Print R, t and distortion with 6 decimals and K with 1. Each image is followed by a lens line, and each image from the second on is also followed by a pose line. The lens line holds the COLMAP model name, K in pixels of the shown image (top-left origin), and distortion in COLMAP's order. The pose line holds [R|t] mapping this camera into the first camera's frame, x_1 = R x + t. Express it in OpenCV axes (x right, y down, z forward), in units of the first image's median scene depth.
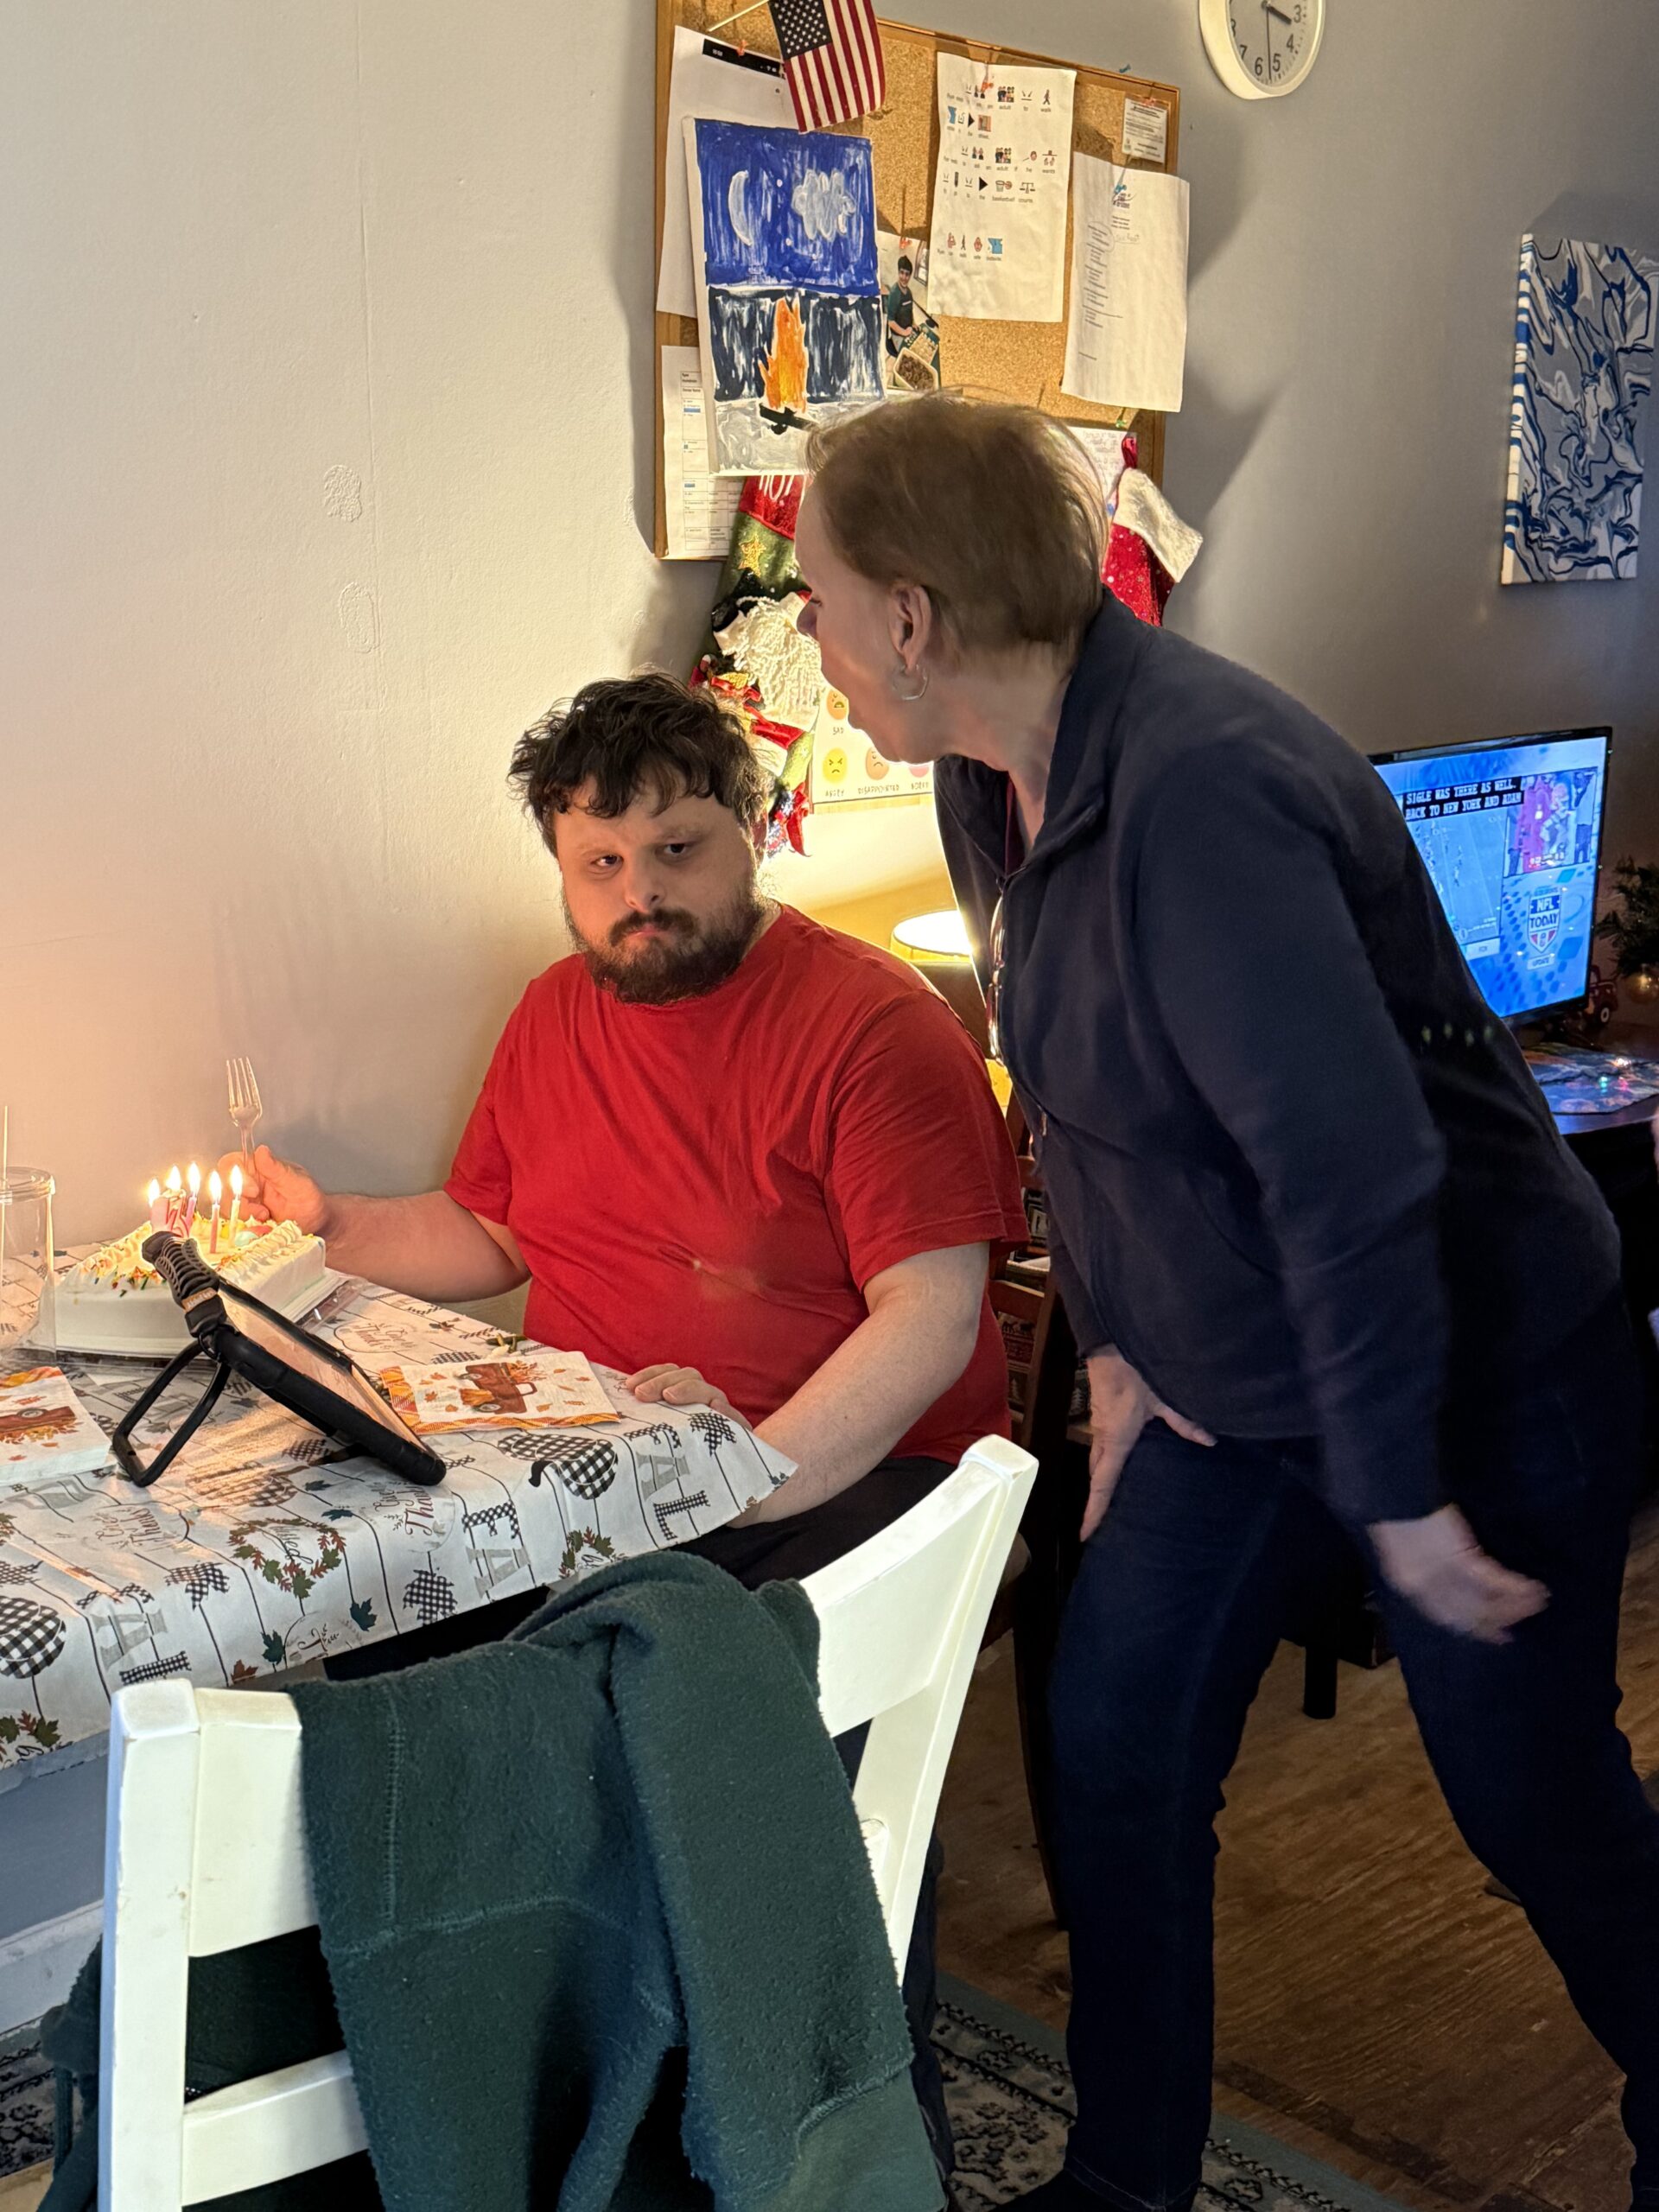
lens RADIAL K [[2659.7, 0, 807.3], [0, 2659.7, 1109.1], [0, 0, 1]] dist [0.276377, -0.720400]
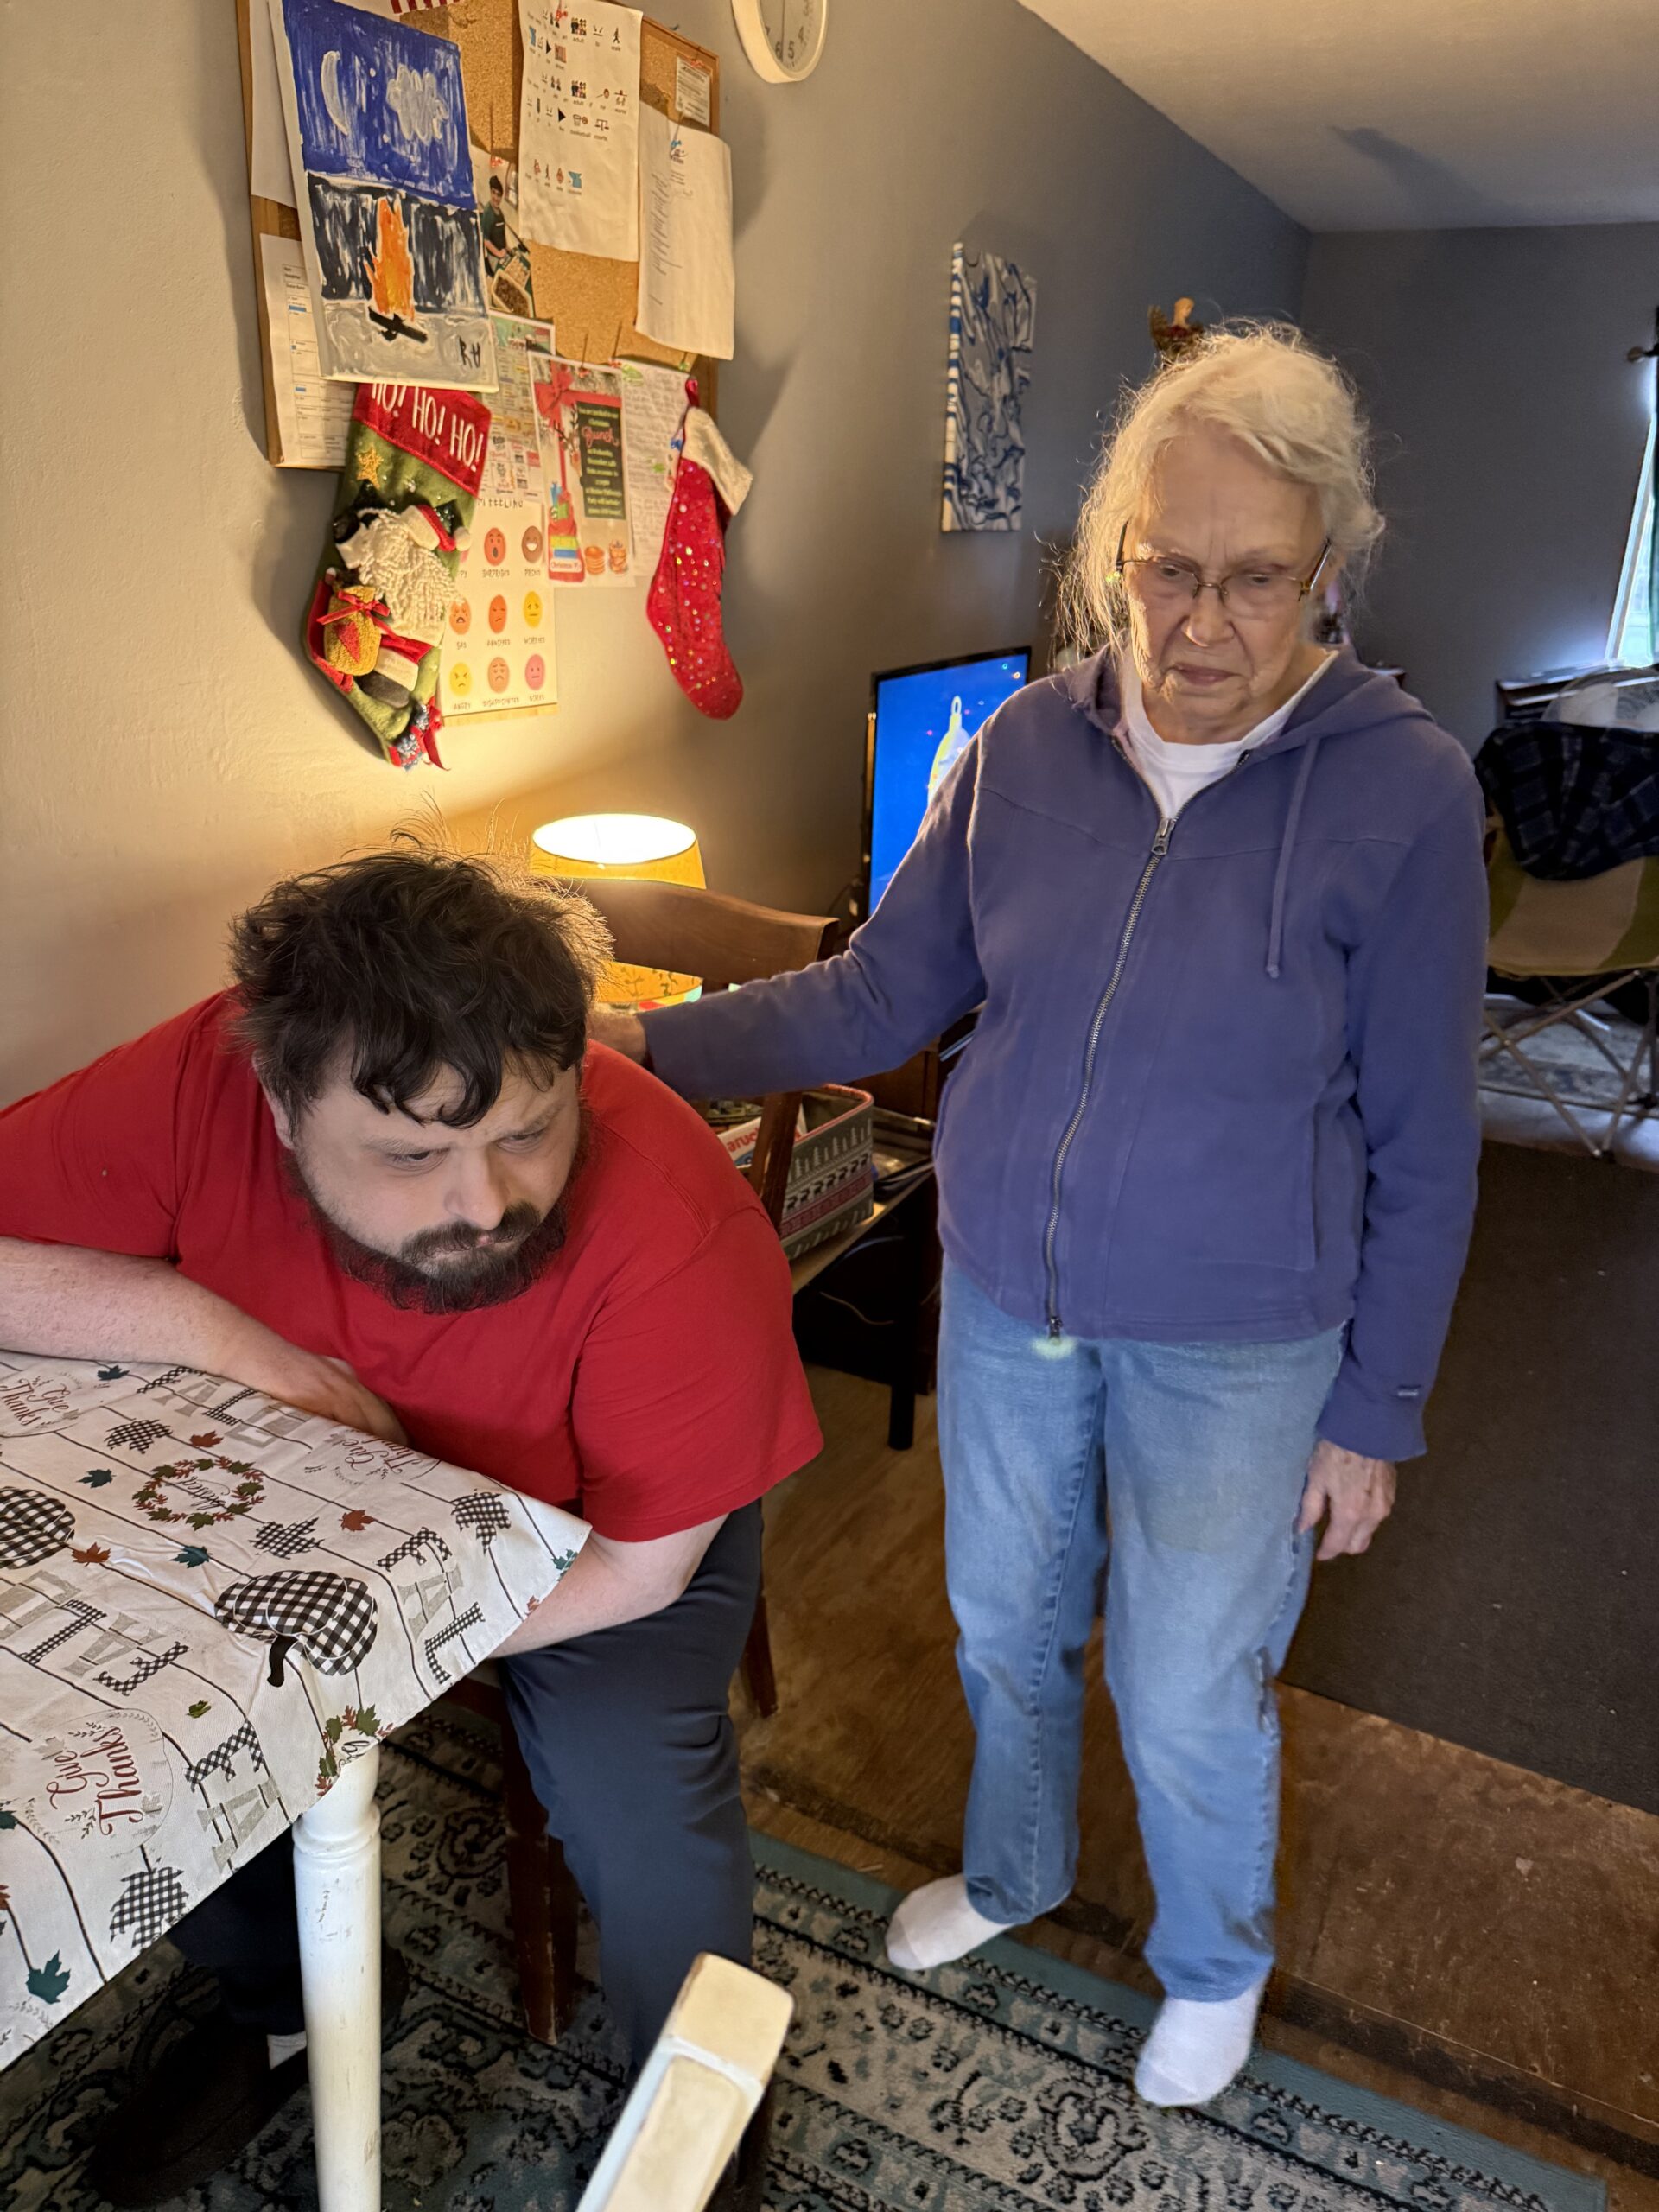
lens RADIAL K [[1601.8, 0, 829.5], [0, 1601.8, 1106.0], [0, 0, 1]] dist [-0.010602, 0.001179]
pose [[0.956230, -0.080319, 0.281377, -0.042623], [0.038745, 0.987878, 0.150317, -0.053636], [-0.290040, -0.132836, 0.947751, 0.353476]]
